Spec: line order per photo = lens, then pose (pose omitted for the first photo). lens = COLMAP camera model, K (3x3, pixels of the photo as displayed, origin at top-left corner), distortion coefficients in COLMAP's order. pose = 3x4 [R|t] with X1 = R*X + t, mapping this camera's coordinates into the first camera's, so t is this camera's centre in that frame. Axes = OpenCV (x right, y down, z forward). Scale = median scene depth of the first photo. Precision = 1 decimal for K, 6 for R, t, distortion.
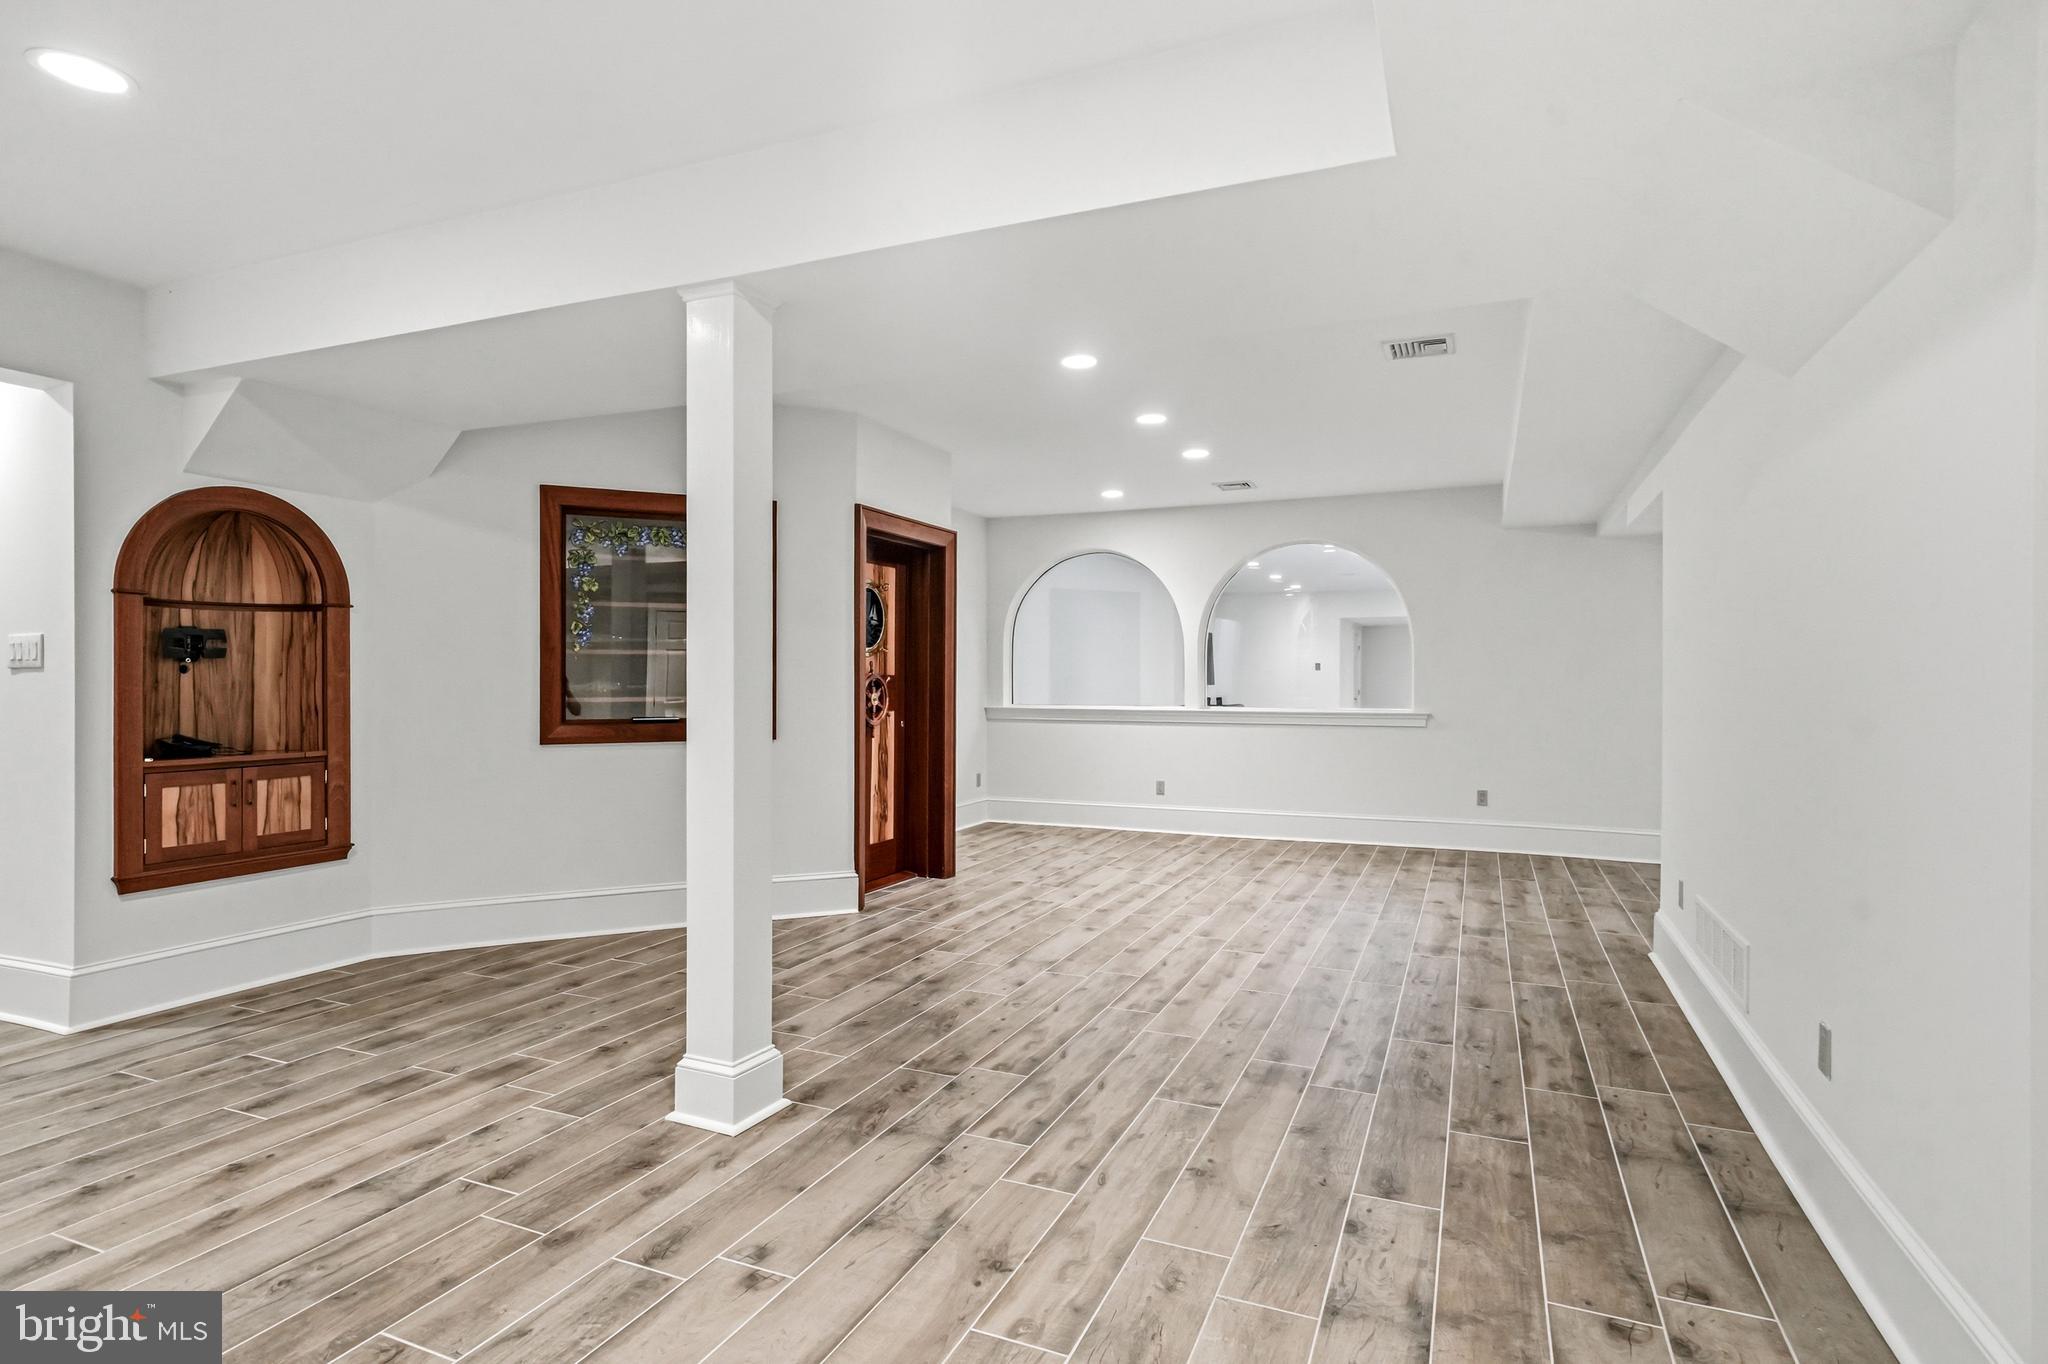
lens RADIAL K [[993.9, 0, 1027.1], [0, 993.9, 681.9], [0, 0, 1]] dist [-0.001489, 0.001450]
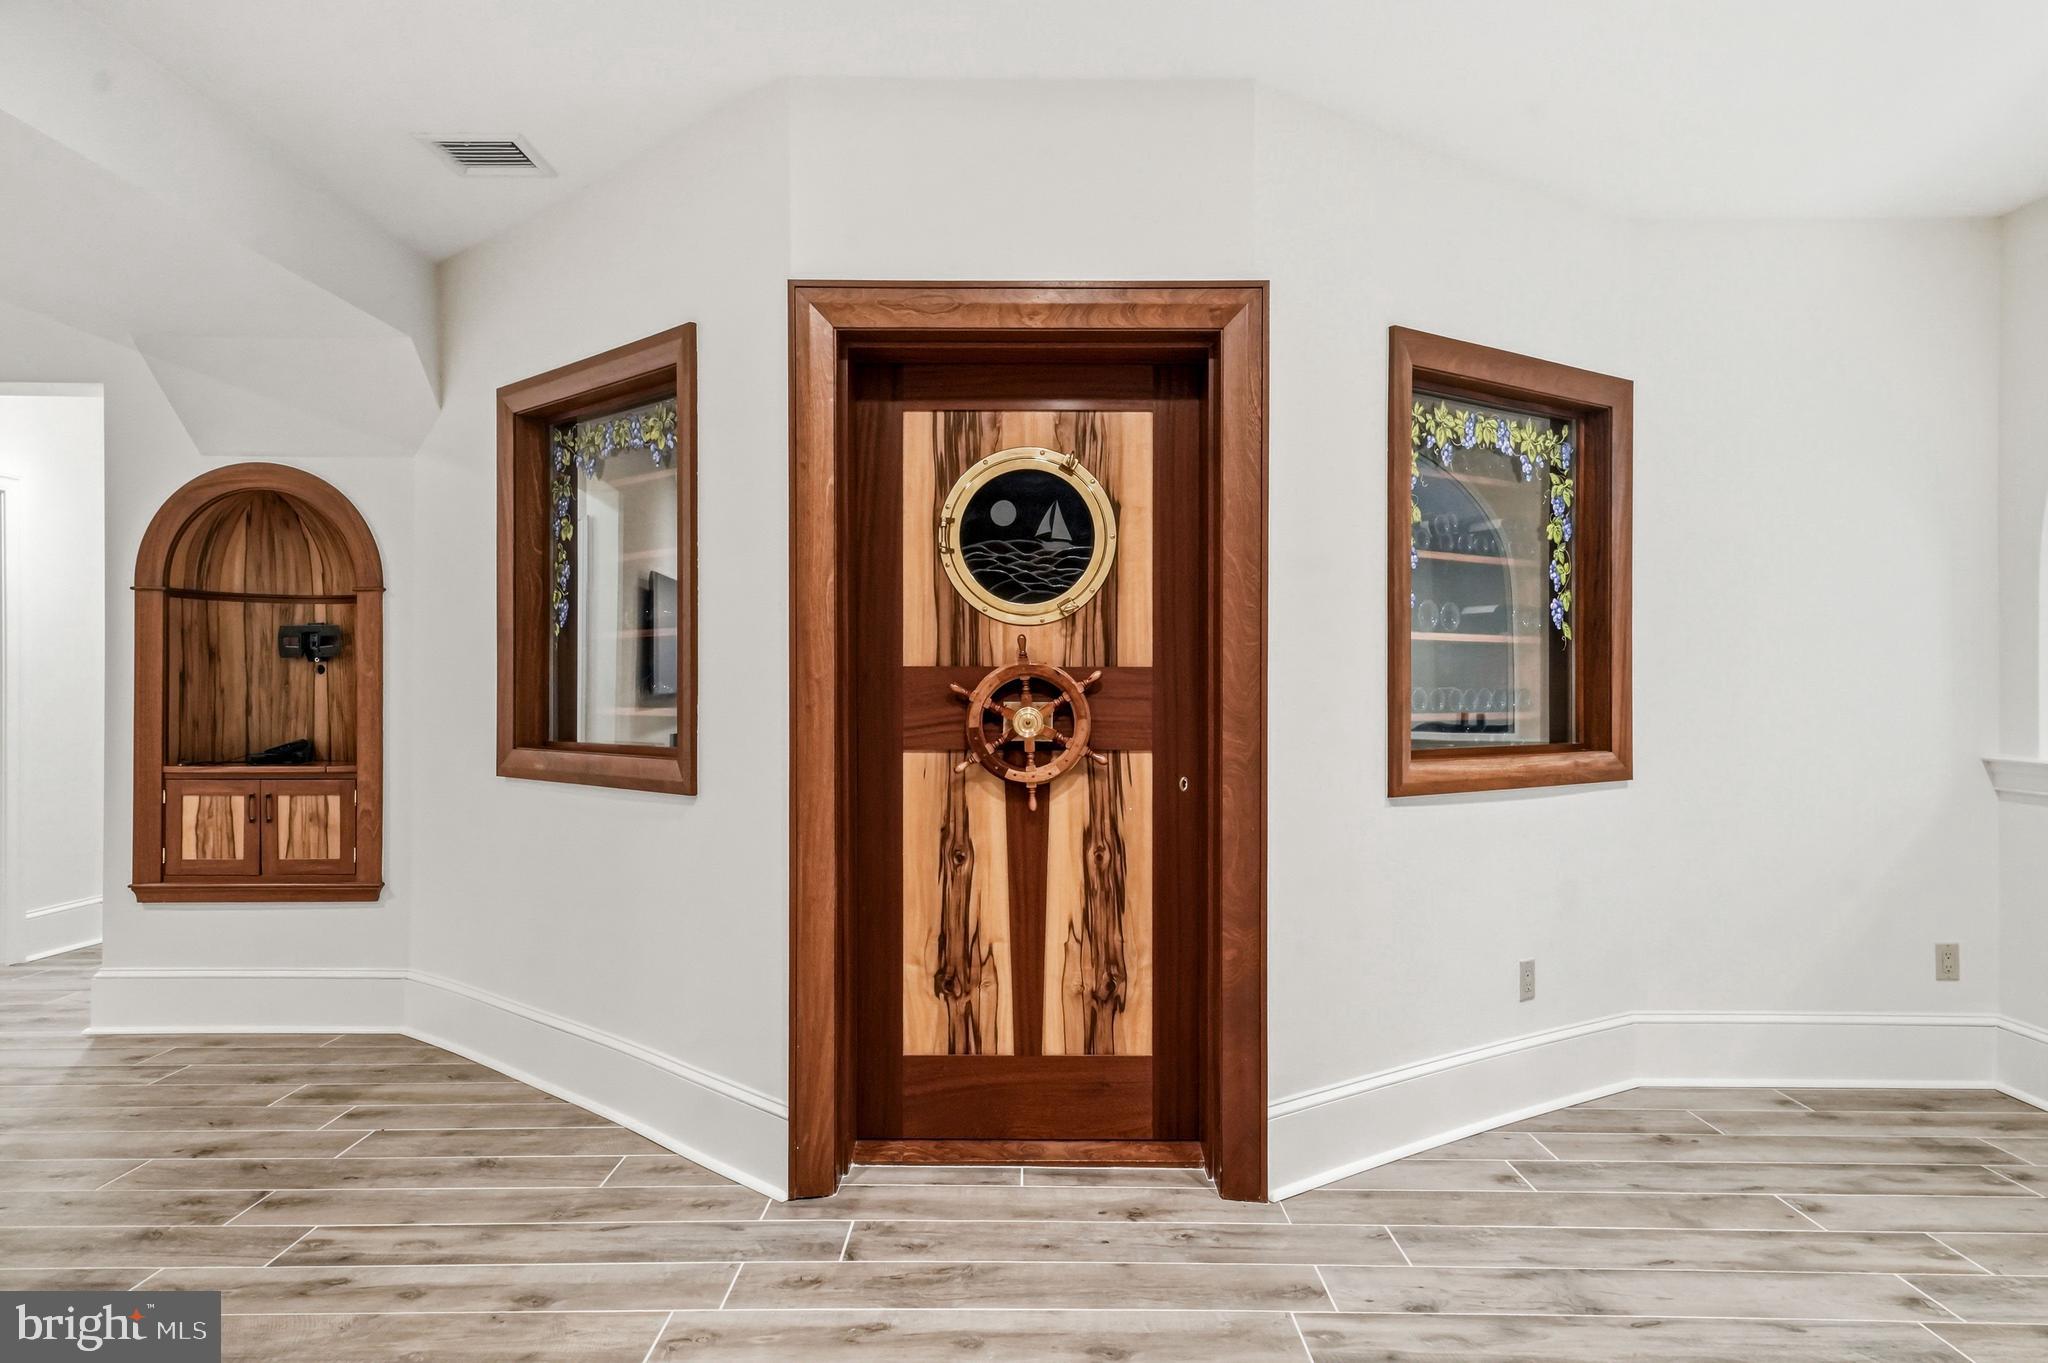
lens RADIAL K [[1260.5, 0, 1024.1], [0, 1260.5, 685.6], [0, 0, 1]] dist [0.024504, 0.002146]
pose [[0.412368, -0.002596, -0.911013, 0.500294], [-0.002410, 0.999989, -0.003940, 0.005326], [0.911014, 0.003821, 0.412358, 1.109439]]
